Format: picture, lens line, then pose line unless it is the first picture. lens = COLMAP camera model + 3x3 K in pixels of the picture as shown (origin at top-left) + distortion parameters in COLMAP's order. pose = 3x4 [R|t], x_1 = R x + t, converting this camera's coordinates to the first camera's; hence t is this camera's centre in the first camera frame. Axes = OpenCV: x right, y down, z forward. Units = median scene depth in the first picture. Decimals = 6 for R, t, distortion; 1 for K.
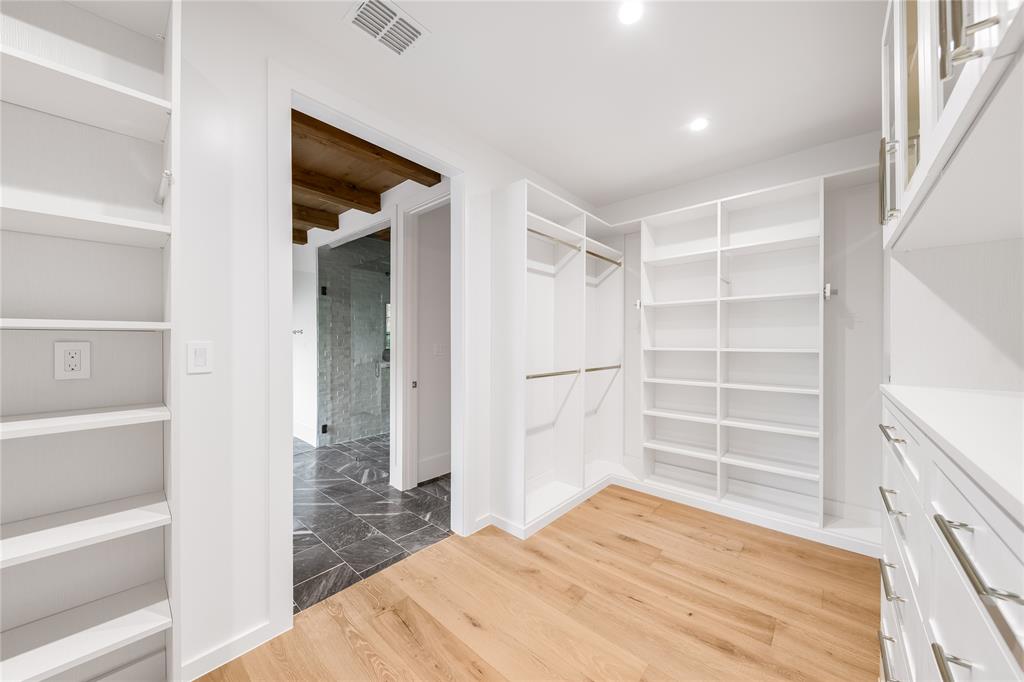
lens RADIAL K [[359.1, 0, 514.4], [0, 359.1, 338.1], [0, 0, 1]] dist [0.000236, 0.000001]
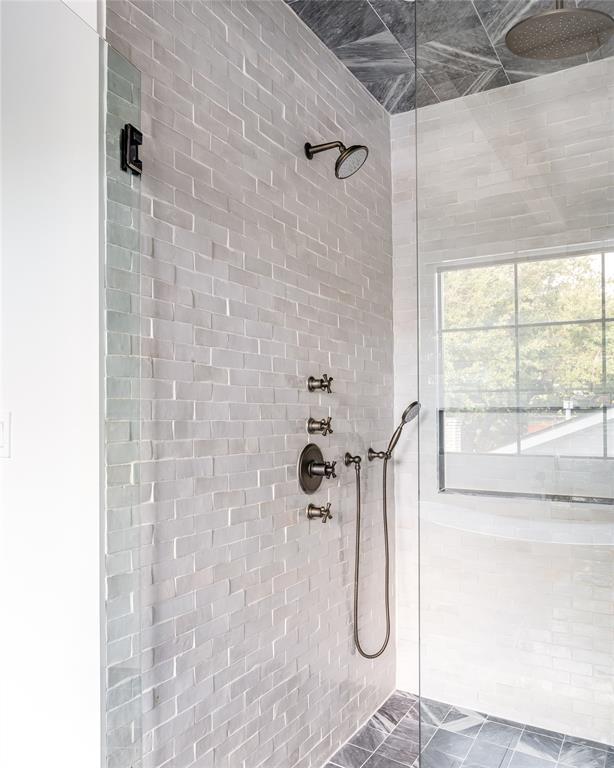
lens RADIAL K [[615.0, 0, 305.9], [0, 615.0, 387.8], [0, 0, 1]] dist [-0.002698, -0.000239]
pose [[0.979086, 0.003582, 0.203415, -0.498108], [0.000323, 0.999816, -0.019164, 0.001857], [-0.203446, 0.018829, 0.978905, 0.648776]]
